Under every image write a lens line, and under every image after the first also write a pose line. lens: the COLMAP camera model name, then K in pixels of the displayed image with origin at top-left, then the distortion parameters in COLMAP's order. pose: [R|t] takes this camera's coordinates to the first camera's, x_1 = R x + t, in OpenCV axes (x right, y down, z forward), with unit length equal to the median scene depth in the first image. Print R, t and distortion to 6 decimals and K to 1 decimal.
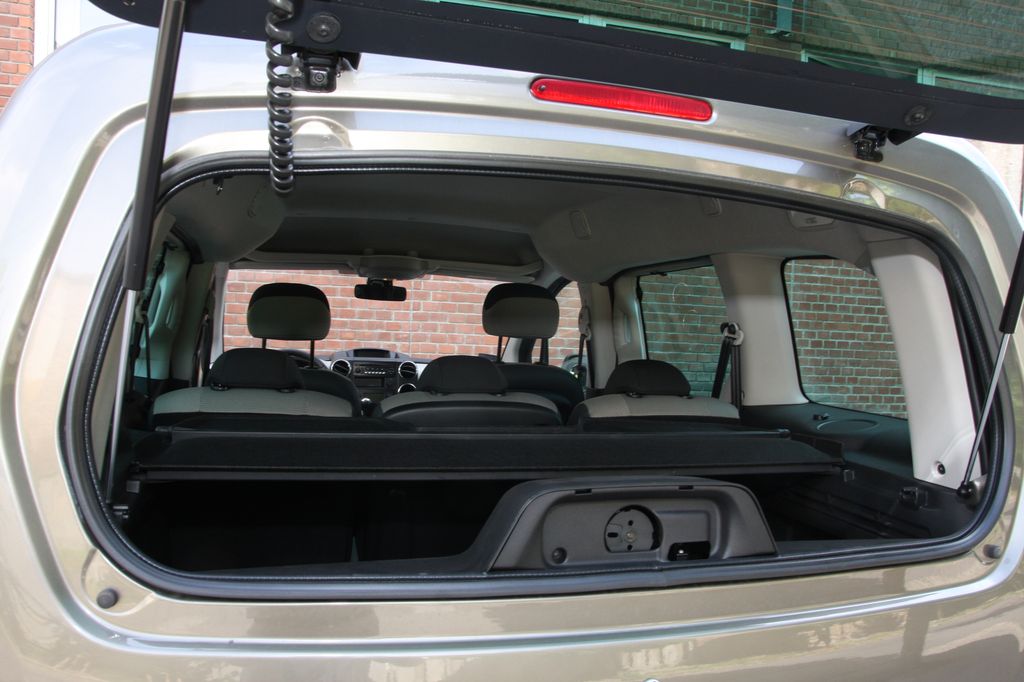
lens RADIAL K [[788.0, 0, 512.0], [0, 788.0, 341.0], [0, 0, 1]] dist [-0.132488, 0.107160]
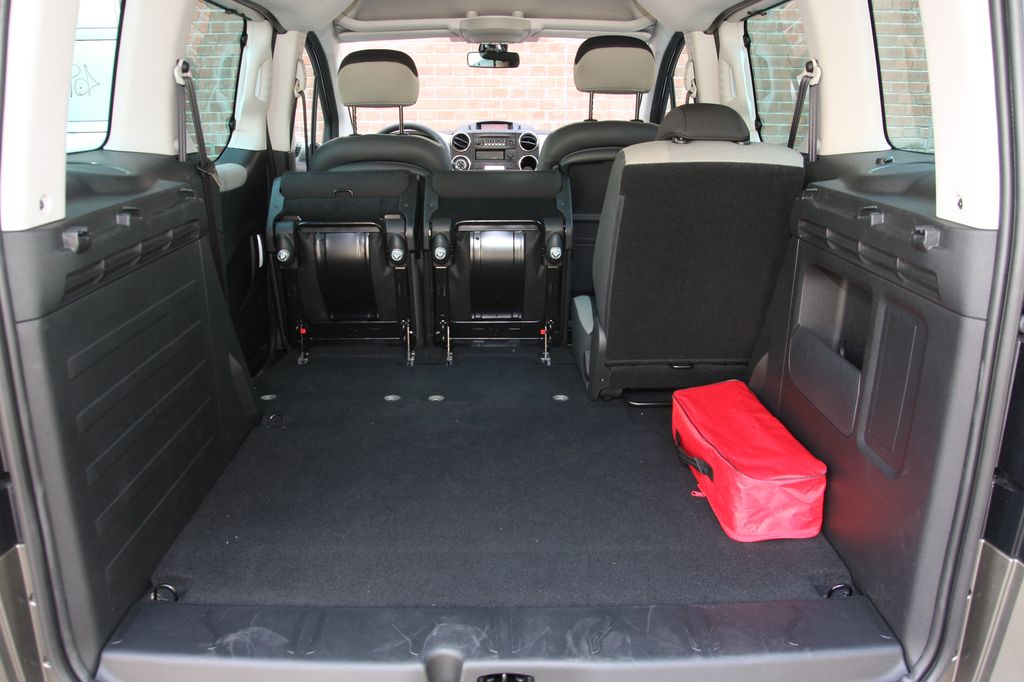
lens RADIAL K [[798.0, 0, 512.0], [0, 798.0, 341.0], [0, 0, 1]] dist [-0.113924, 0.077475]
pose [[0.966751, 0.032267, -0.253676, 0.185510], [0.033747, 0.967233, 0.251637, 0.050283], [0.253483, -0.251831, 0.933985, 0.021452]]
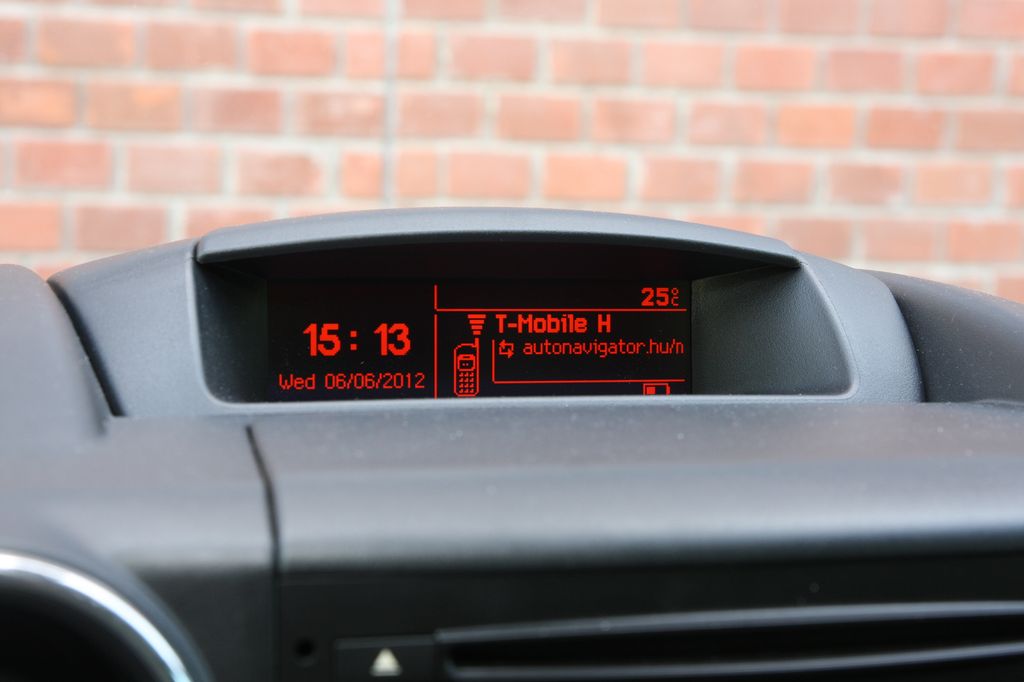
lens RADIAL K [[2109.4, 0, 512.0], [0, 2109.4, 341.0], [0, 0, 1]] dist [0.245999, 0.027943]
pose [[0.999762, -0.014136, 0.016608, -0.327916], [0.012535, 0.995605, 0.092806, 0.006280], [-0.017847, -0.092576, 0.995546, 1.532091]]
